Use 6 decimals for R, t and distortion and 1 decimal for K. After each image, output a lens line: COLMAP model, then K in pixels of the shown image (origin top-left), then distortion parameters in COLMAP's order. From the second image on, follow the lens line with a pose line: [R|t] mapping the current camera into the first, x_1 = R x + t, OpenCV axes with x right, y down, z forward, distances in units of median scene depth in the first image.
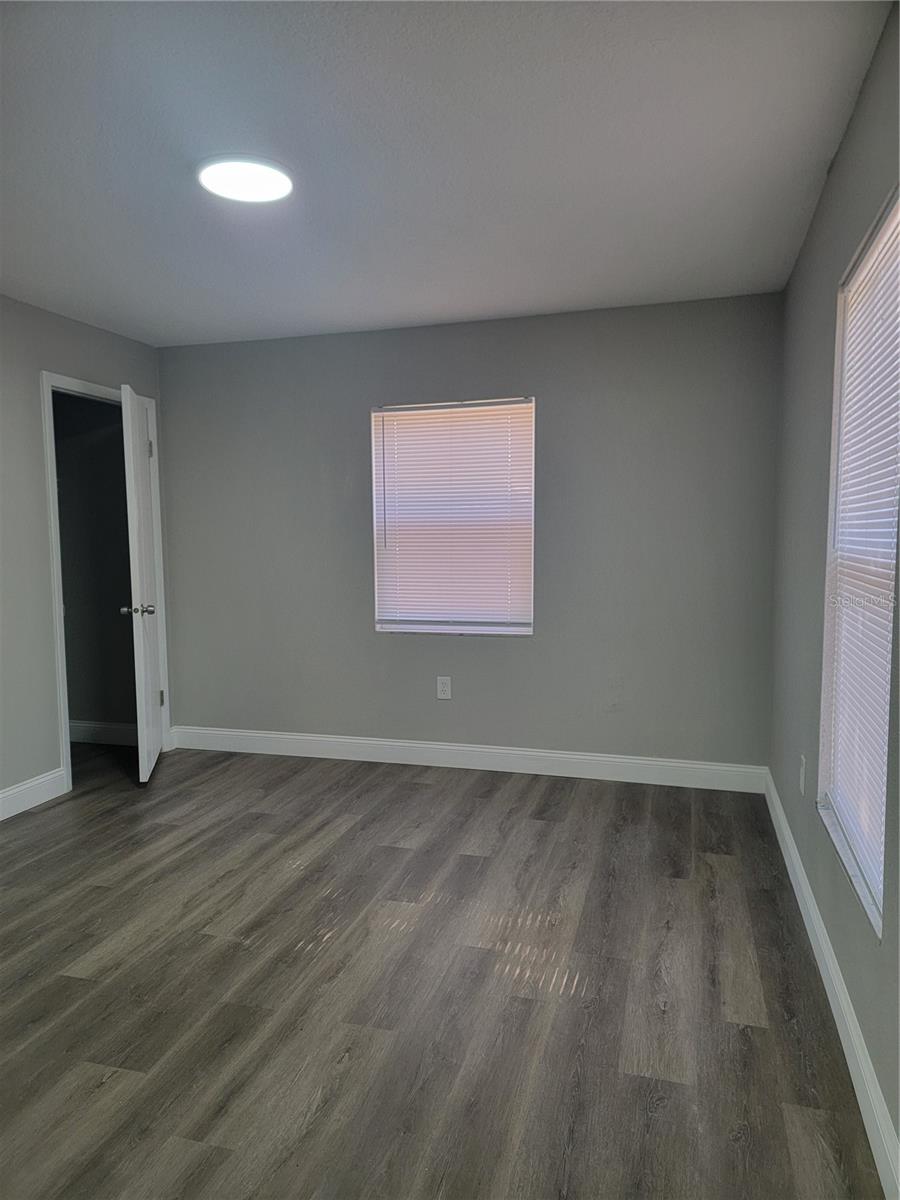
lens RADIAL K [[830.8, 0, 405.0], [0, 830.8, 607.5], [0, 0, 1]] dist [0.083199, -0.062100]
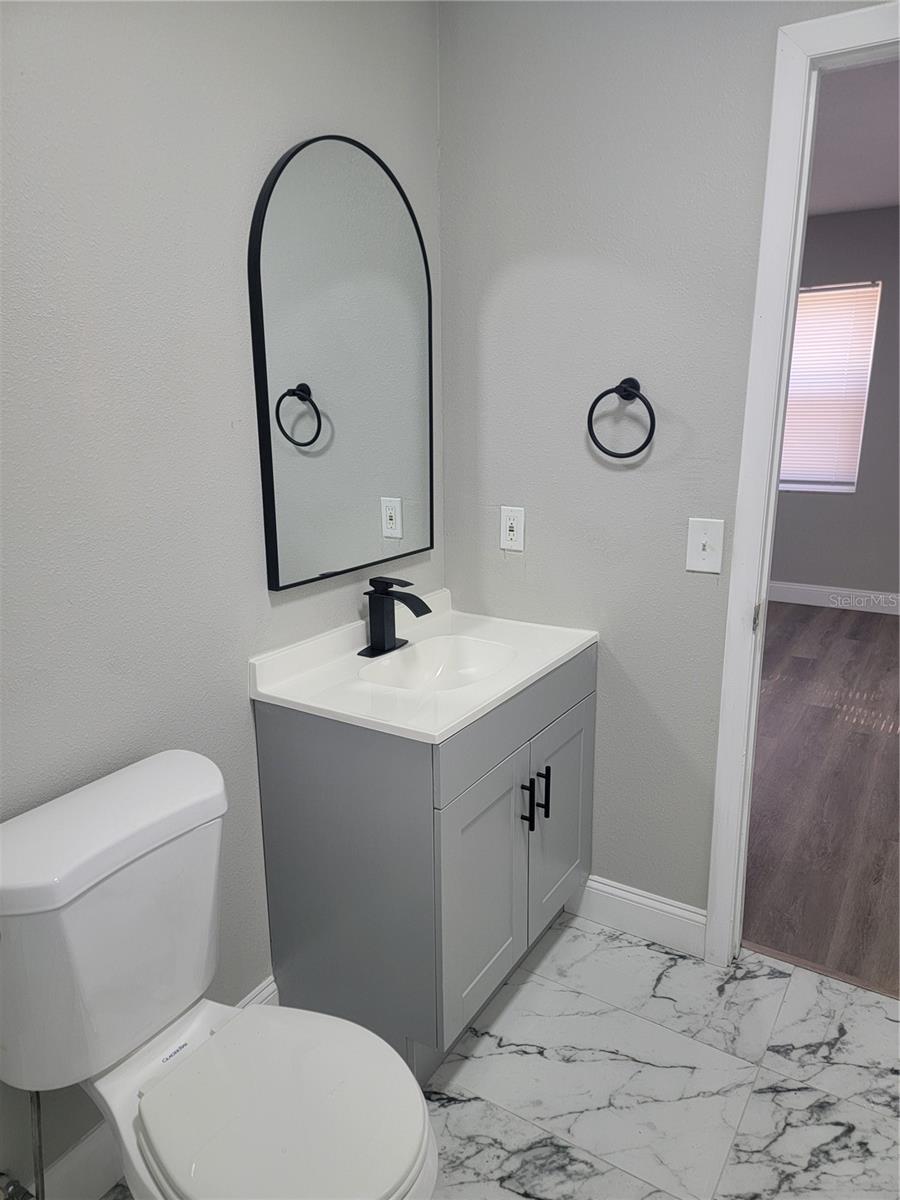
lens RADIAL K [[830.8, 0, 445.1], [0, 830.8, 593.9], [0, 0, 1]] dist [0.083199, -0.062100]
pose [[0.972599, 0.060167, -0.224567, -0.161164], [-0.023685, 0.986549, 0.161738, -0.006563], [0.231278, -0.151987, 0.960943, -0.366900]]
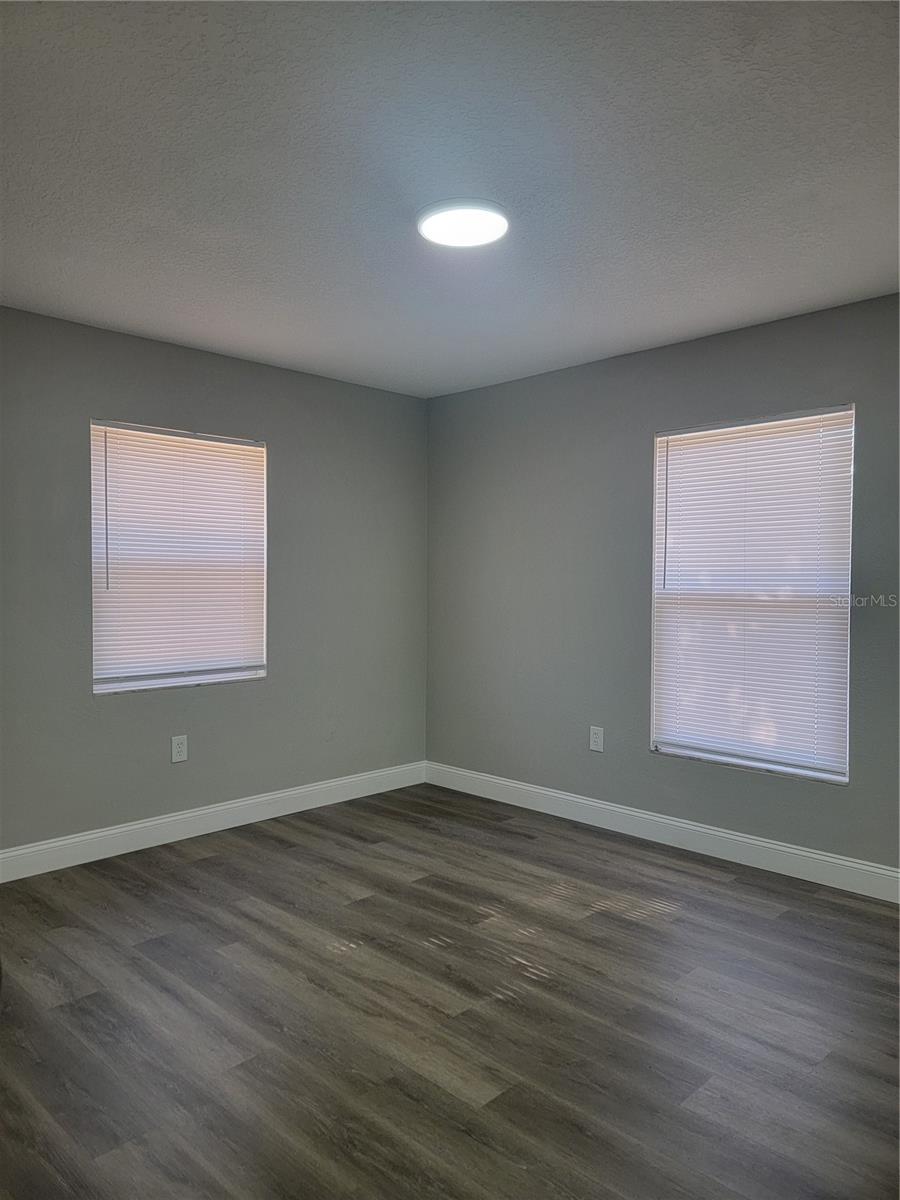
lens RADIAL K [[830.8, 0, 452.3], [0, 830.8, 594.6], [0, 0, 1]] dist [0.083199, -0.062100]
pose [[0.469010, -0.005218, 0.883178, -0.752255], [0.066864, 0.997322, -0.029616, -0.025263], [-0.880658, 0.072943, 0.468103, 0.398239]]
